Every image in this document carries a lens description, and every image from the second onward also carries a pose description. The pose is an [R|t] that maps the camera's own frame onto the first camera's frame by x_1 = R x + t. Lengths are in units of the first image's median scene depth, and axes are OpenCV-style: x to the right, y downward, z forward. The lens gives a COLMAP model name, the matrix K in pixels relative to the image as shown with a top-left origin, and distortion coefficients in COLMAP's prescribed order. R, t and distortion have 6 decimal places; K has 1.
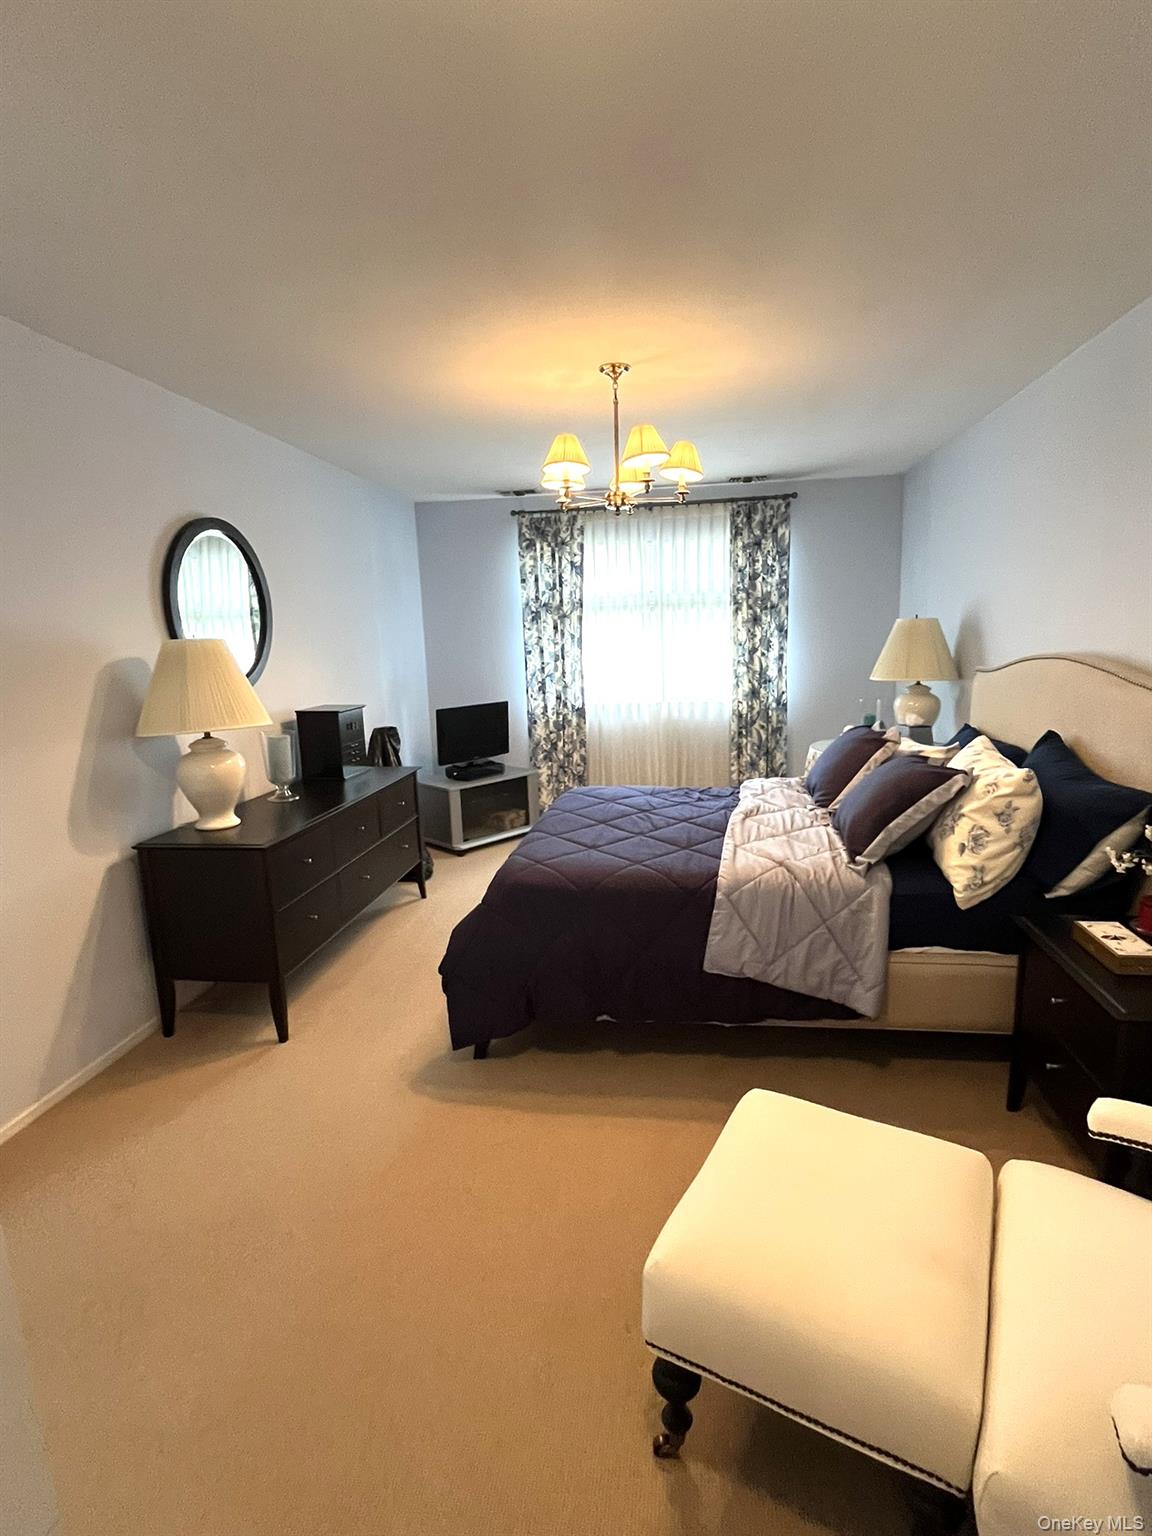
lens RADIAL K [[760.5, 0, 578.2], [0, 760.5, 769.6], [0, 0, 1]] dist [-0.001903, 0.000363]
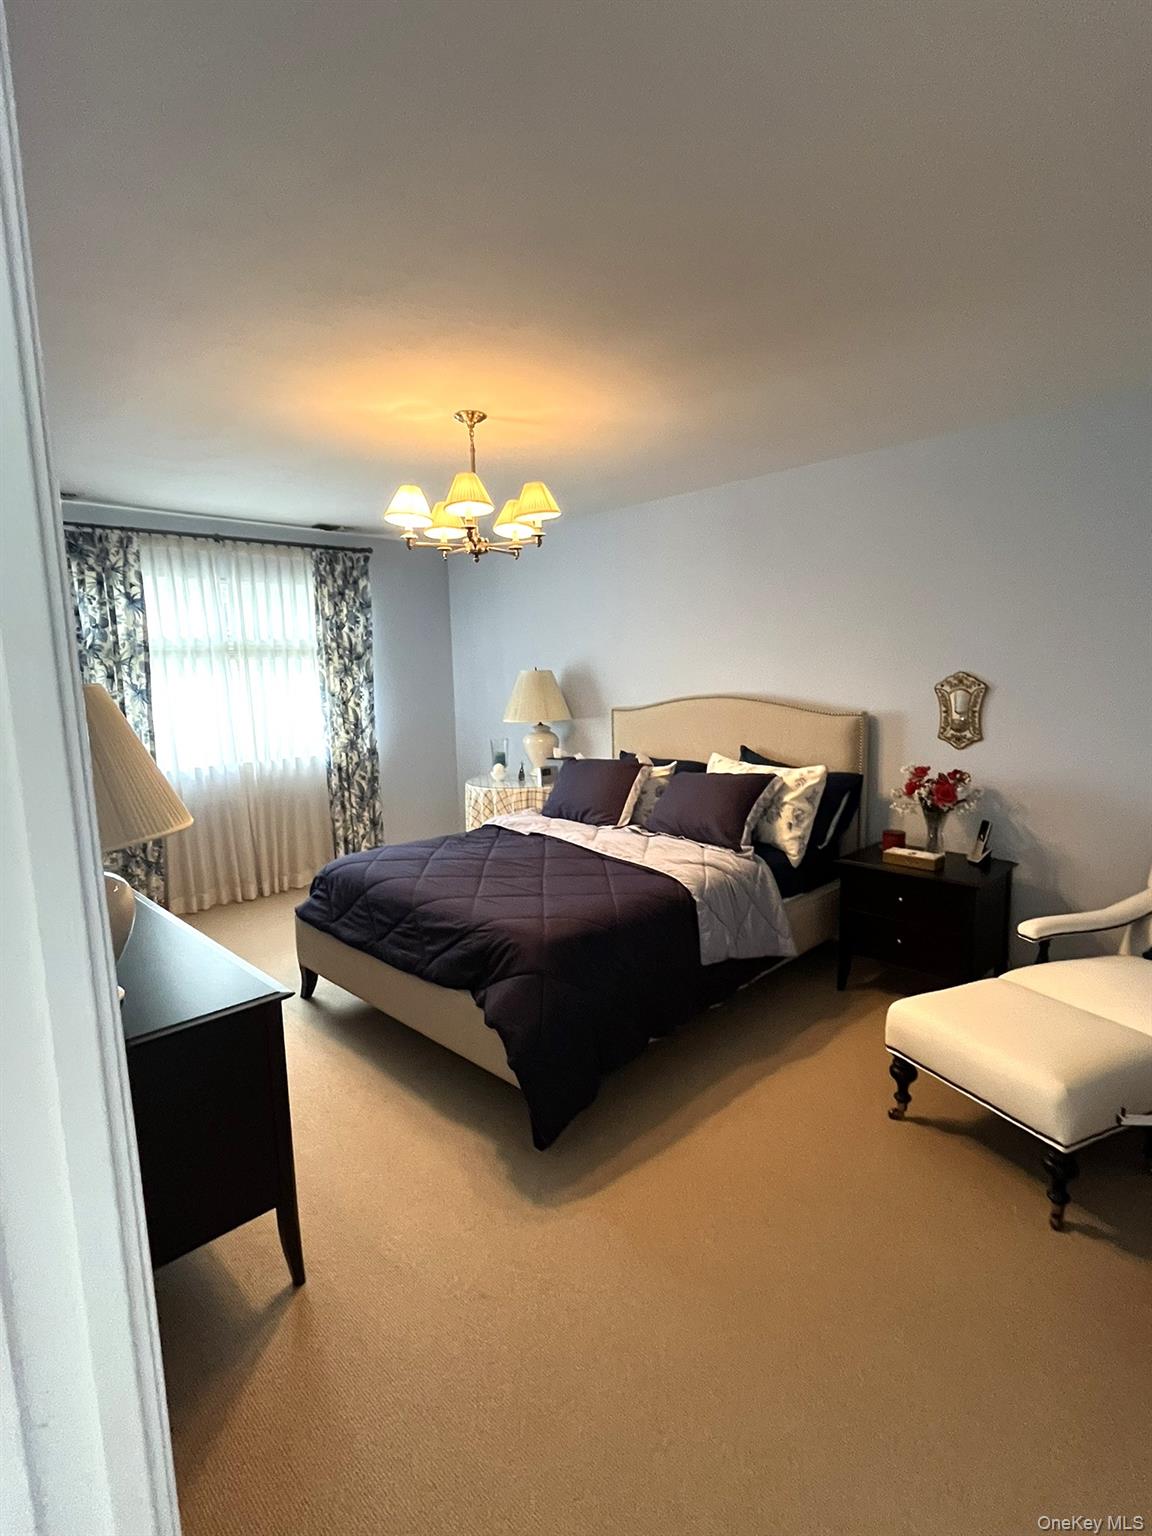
lens RADIAL K [[760.5, 0, 576.7], [0, 760.5, 768.6], [0, 0, 1]] dist [-0.001903, 0.000363]
pose [[0.594982, -0.089778, 0.798709, -0.383215], [0.146874, 0.989154, 0.001775, -0.028965], [-0.790206, 0.116253, 0.601714, 0.188296]]
